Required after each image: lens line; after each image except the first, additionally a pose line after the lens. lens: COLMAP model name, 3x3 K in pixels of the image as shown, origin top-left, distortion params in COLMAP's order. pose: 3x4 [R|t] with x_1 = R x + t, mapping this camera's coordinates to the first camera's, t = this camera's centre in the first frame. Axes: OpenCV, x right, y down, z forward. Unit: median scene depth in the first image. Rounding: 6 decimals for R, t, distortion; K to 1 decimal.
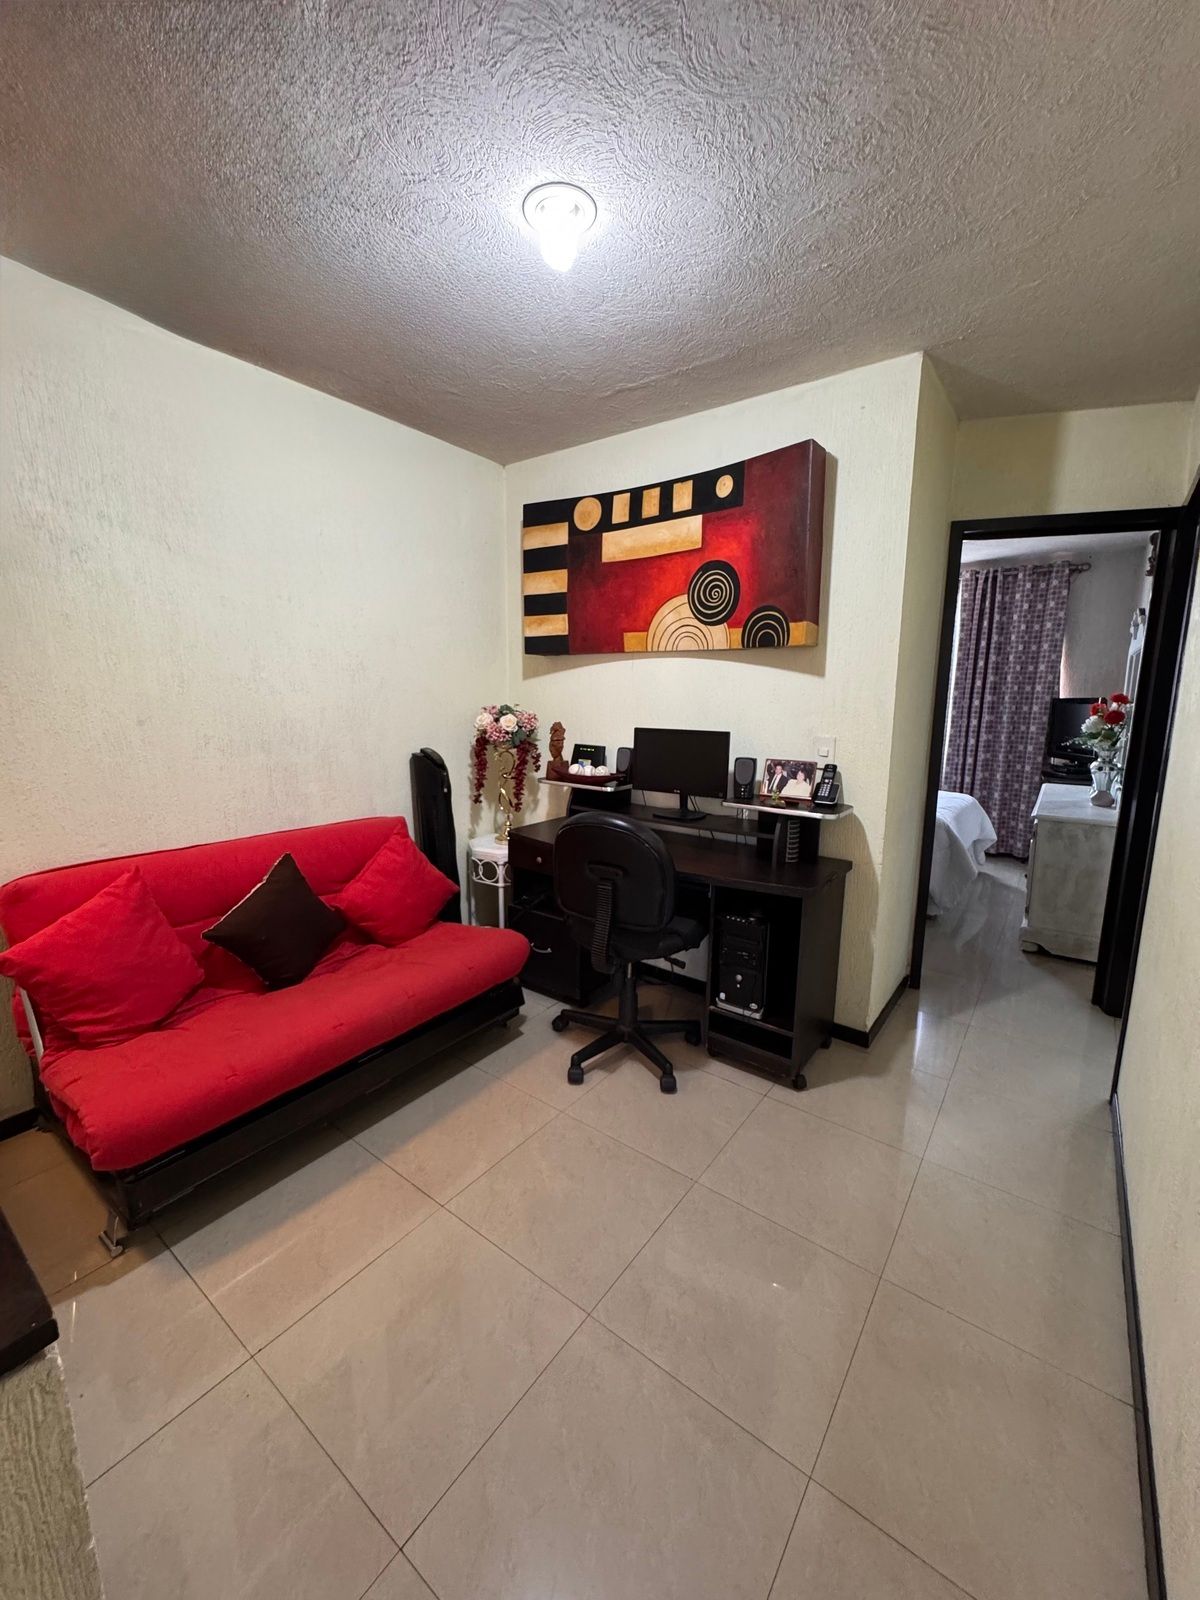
lens RADIAL K [[637.2, 0, 602.7], [0, 637.2, 800.3], [0, 0, 1]] dist [-0.008654, 0.000994]
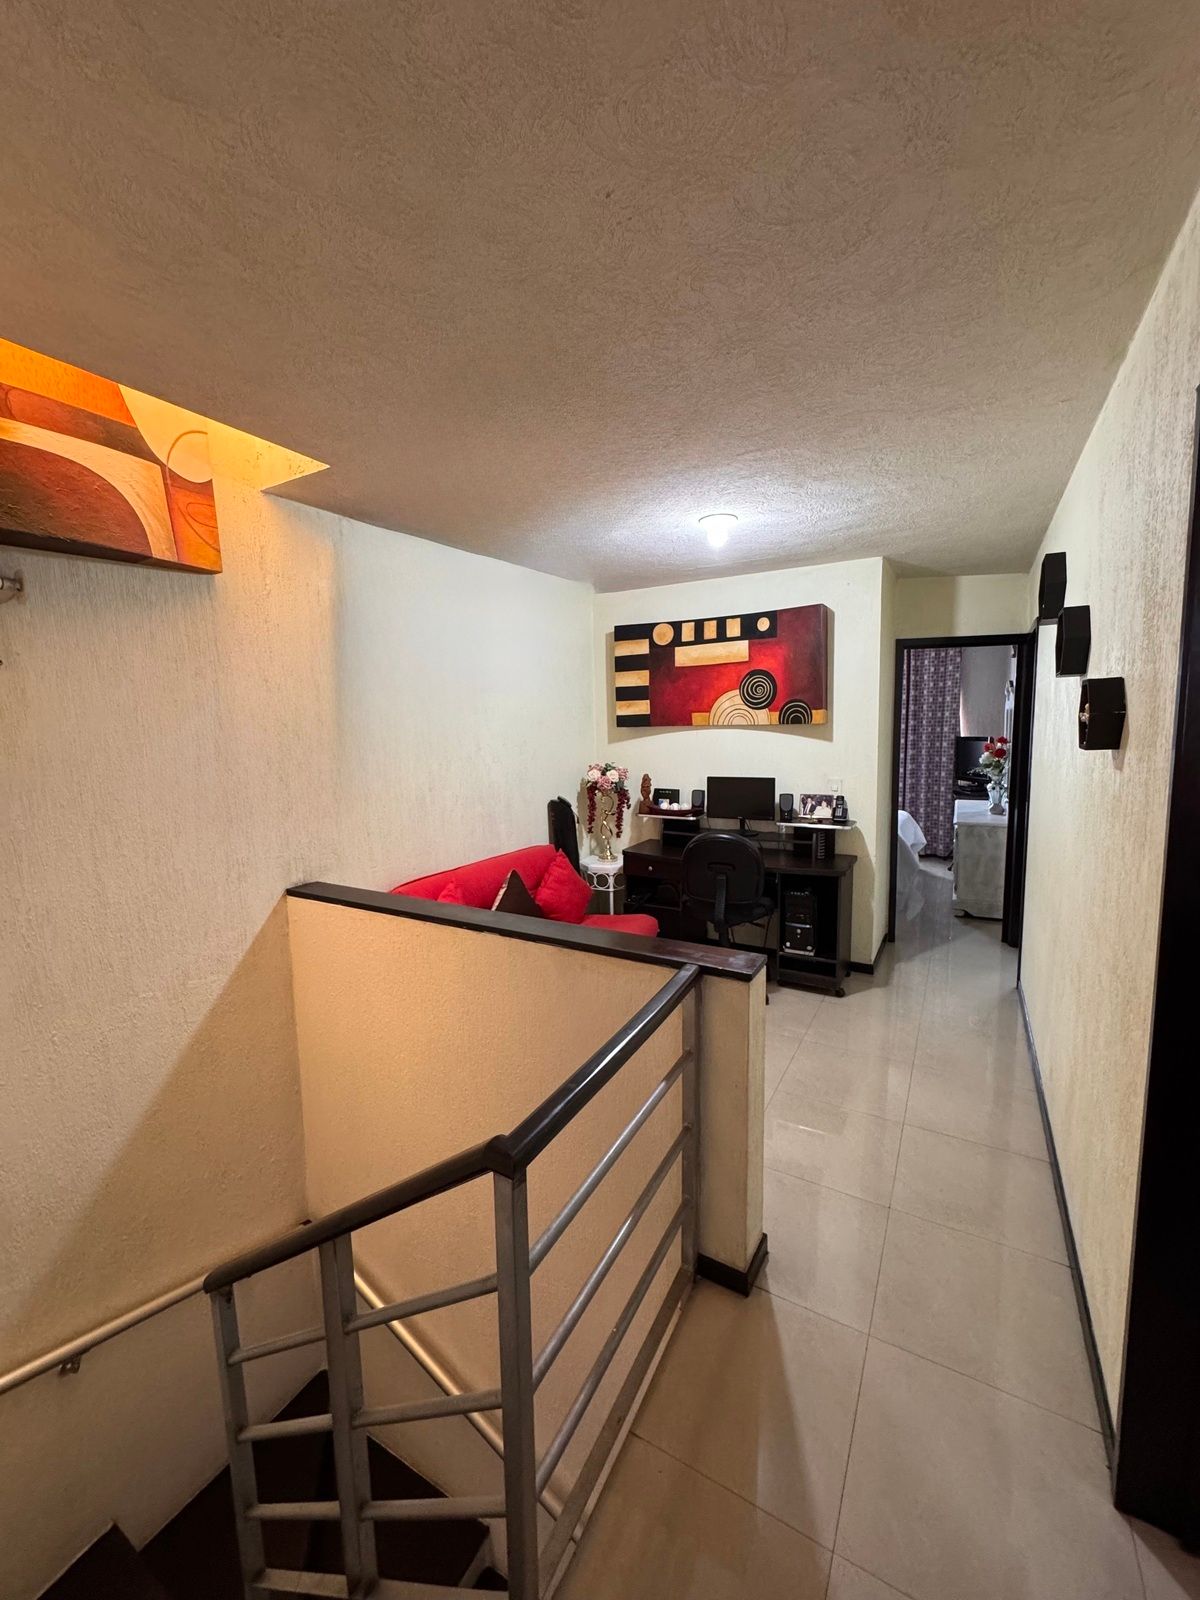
lens RADIAL K [[637.2, 0, 602.7], [0, 637.2, 800.3], [0, 0, 1]] dist [-0.008654, 0.000994]
pose [[0.992044, -0.046098, 0.117148, -0.353021], [0.051991, 0.997505, -0.047760, 0.000455], [-0.114654, 0.053471, 0.991965, -0.434644]]
